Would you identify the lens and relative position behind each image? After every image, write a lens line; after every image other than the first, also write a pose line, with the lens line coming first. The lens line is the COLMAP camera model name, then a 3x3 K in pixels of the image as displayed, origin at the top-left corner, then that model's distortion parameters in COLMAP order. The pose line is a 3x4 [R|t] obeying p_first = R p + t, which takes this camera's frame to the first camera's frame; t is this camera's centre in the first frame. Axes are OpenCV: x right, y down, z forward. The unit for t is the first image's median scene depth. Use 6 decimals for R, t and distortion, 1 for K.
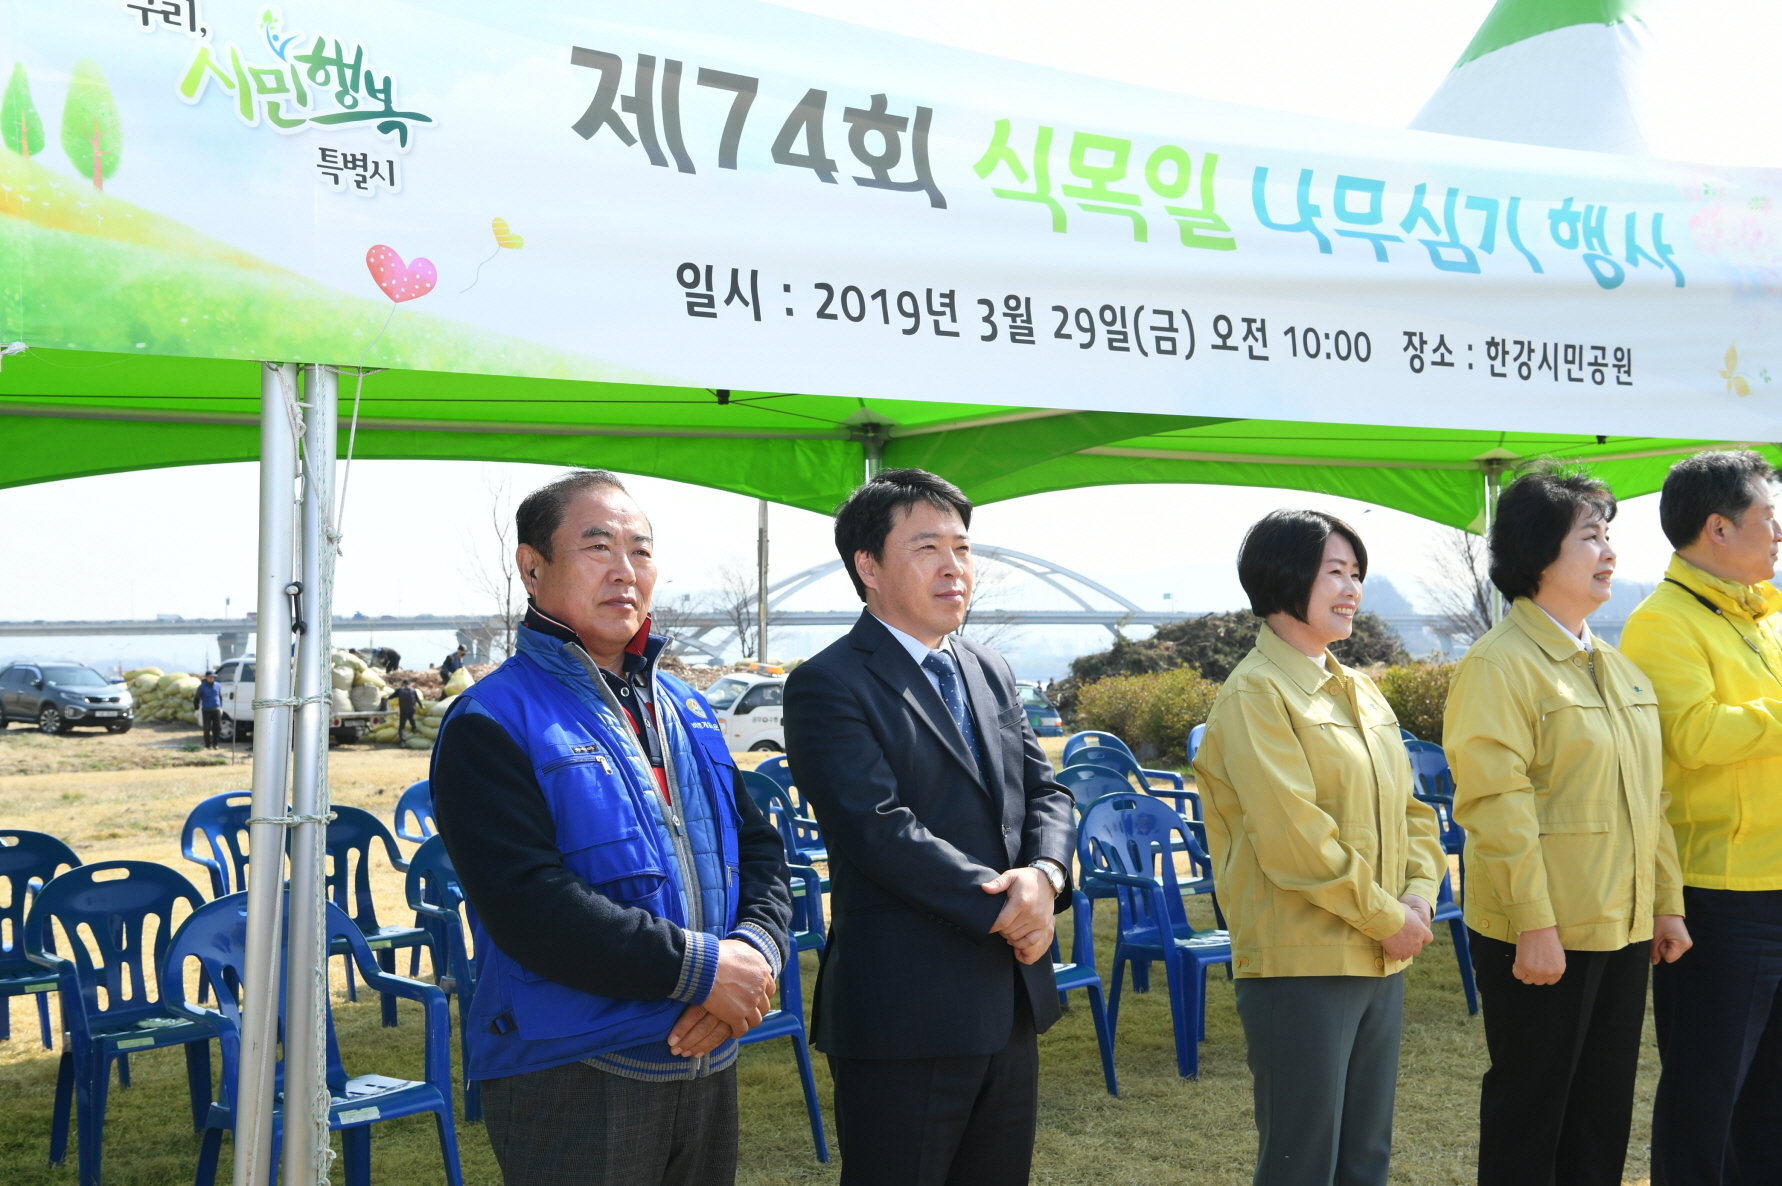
lens RADIAL K [[2135.4, 0, 891.0], [0, 2135.4, 593.0], [0, 0, 1]] dist [0.062356, 0.183152]
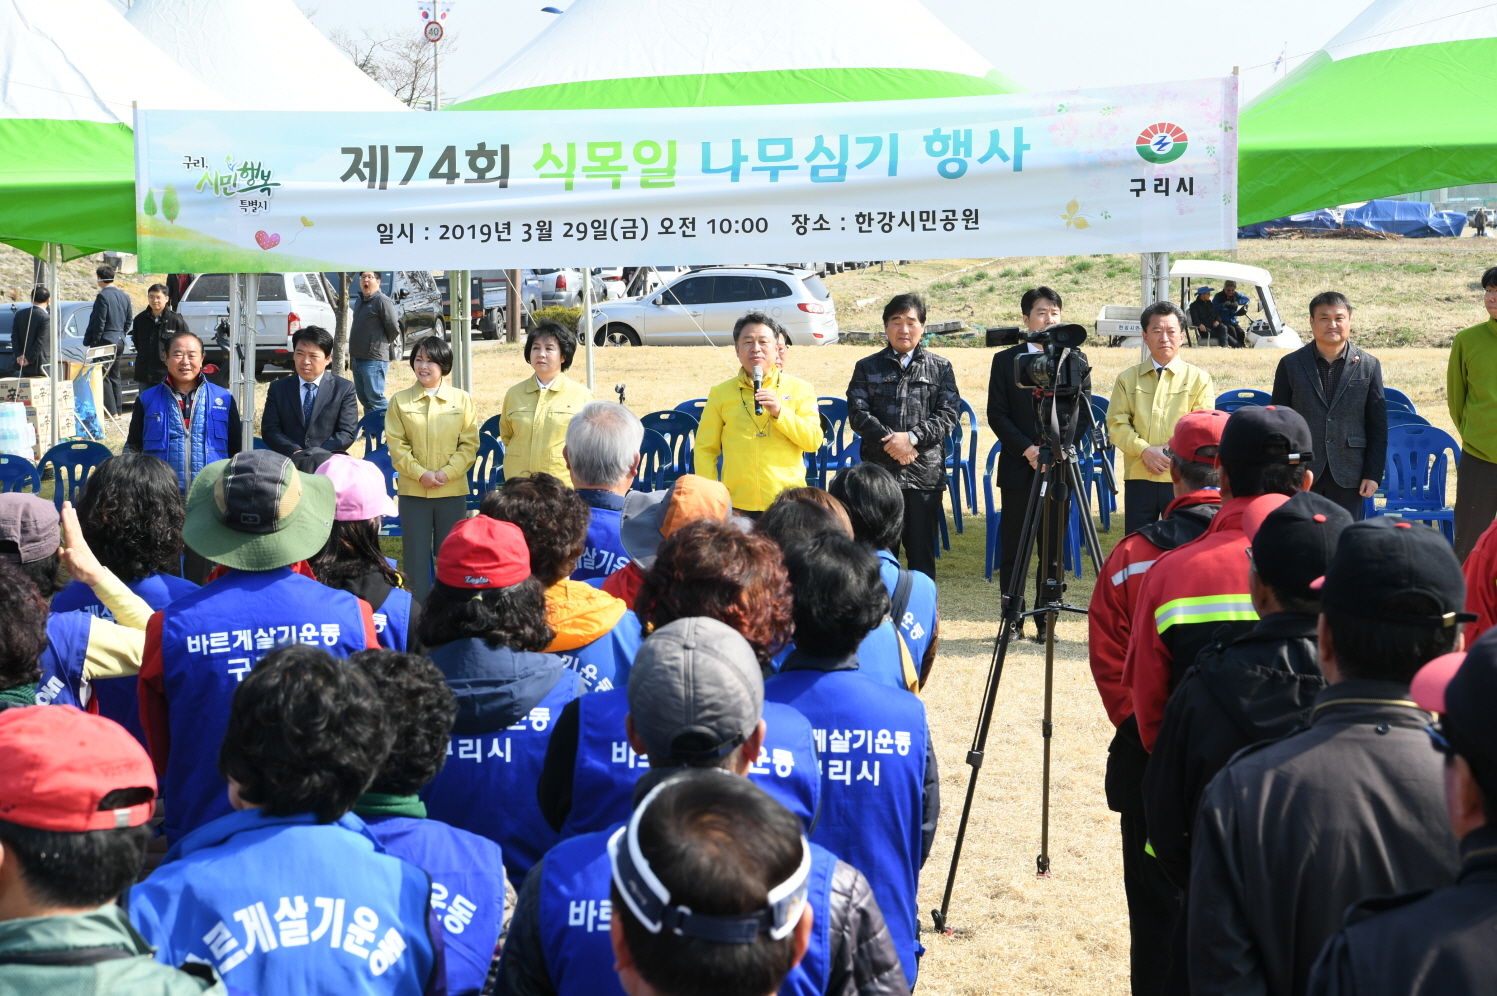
lens RADIAL K [[2908.6, 0, 744.4], [0, 2908.6, 522.3], [0, 0, 1]] dist [0.260112, 0.231799]
pose [[0.712651, 0.064590, -0.698539, 2.544491], [0.011416, 0.994553, 0.103607, -0.141397], [0.701426, -0.081810, 0.708031, -1.186858]]
